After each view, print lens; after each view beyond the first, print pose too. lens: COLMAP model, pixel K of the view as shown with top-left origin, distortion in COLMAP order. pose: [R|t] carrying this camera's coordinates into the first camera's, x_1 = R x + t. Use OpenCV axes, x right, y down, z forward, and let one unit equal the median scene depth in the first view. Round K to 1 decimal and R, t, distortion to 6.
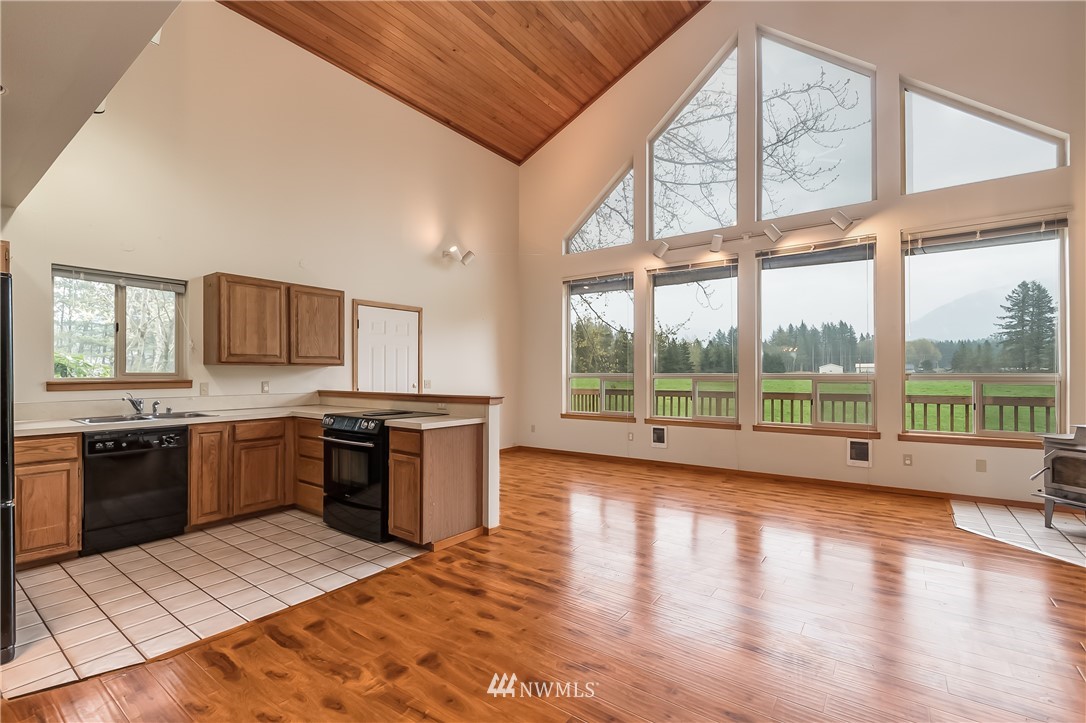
lens RADIAL K [[484.3, 0, 520.3], [0, 484.3, 367.9], [0, 0, 1]] dist [0.005834, -0.003745]
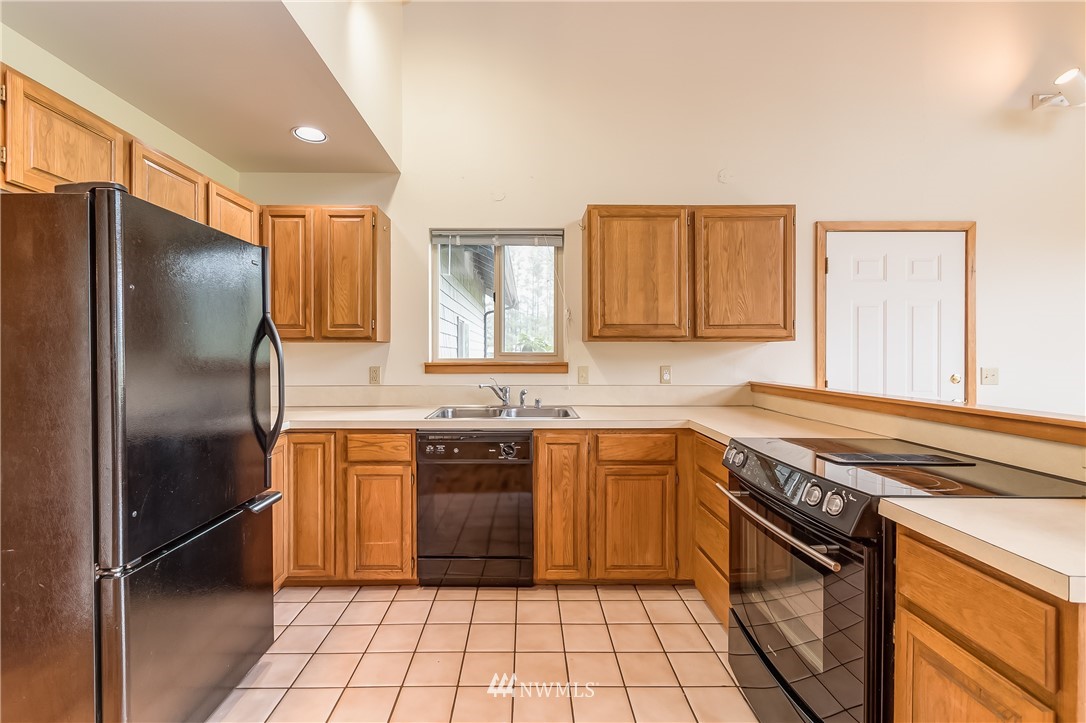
lens RADIAL K [[484.3, 0, 525.3], [0, 484.3, 355.0], [0, 0, 1]] dist [0.005834, -0.003745]
pose [[0.611324, 0.002888, -0.791375, -0.143171], [0.006963, 0.999935, 0.009028, 0.006692], [0.791350, -0.011029, 0.611264, 0.526285]]
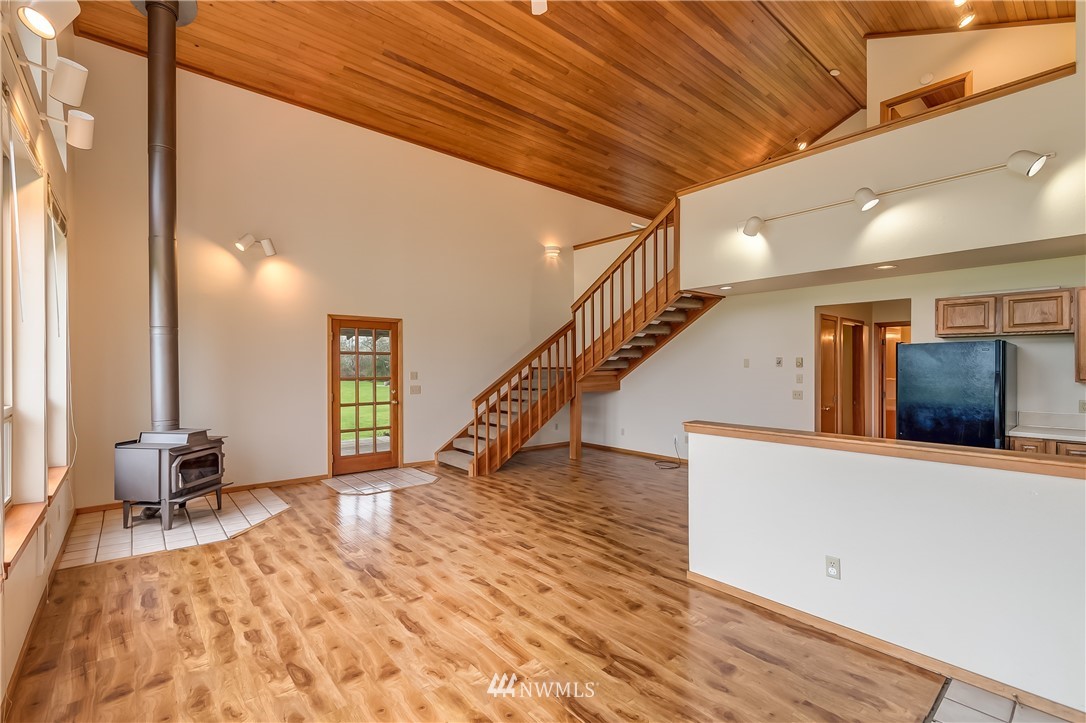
lens RADIAL K [[484.3, 0, 516.4], [0, 484.3, 371.3], [0, 0, 1]] dist [0.005834, -0.003745]
pose [[-0.971806, 0.003823, 0.235750, 0.047550], [0.002419, 0.999978, -0.006247, -0.027520], [-0.235769, -0.005500, -0.971794, 1.798232]]
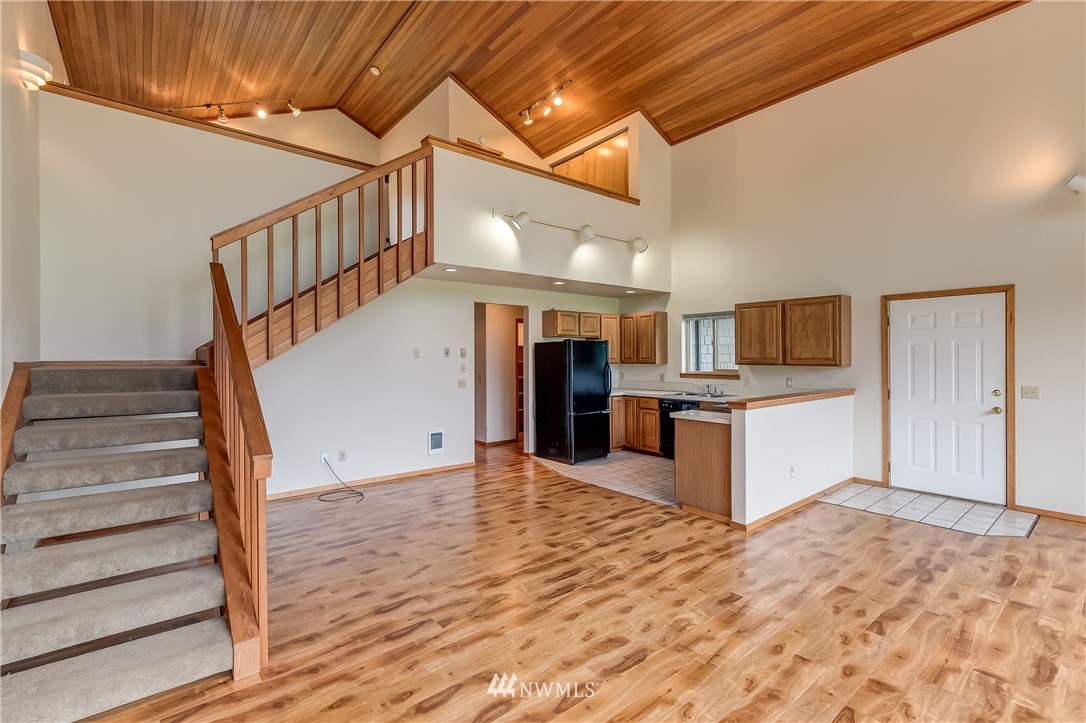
lens RADIAL K [[484.3, 0, 535.2], [0, 484.3, 356.5], [0, 0, 1]] dist [0.005834, -0.003745]
pose [[-0.222037, 0.005176, -0.975024, 1.010907], [0.016139, 0.999868, 0.001633, -0.047490], [0.974905, -0.015373, -0.222092, 0.744131]]
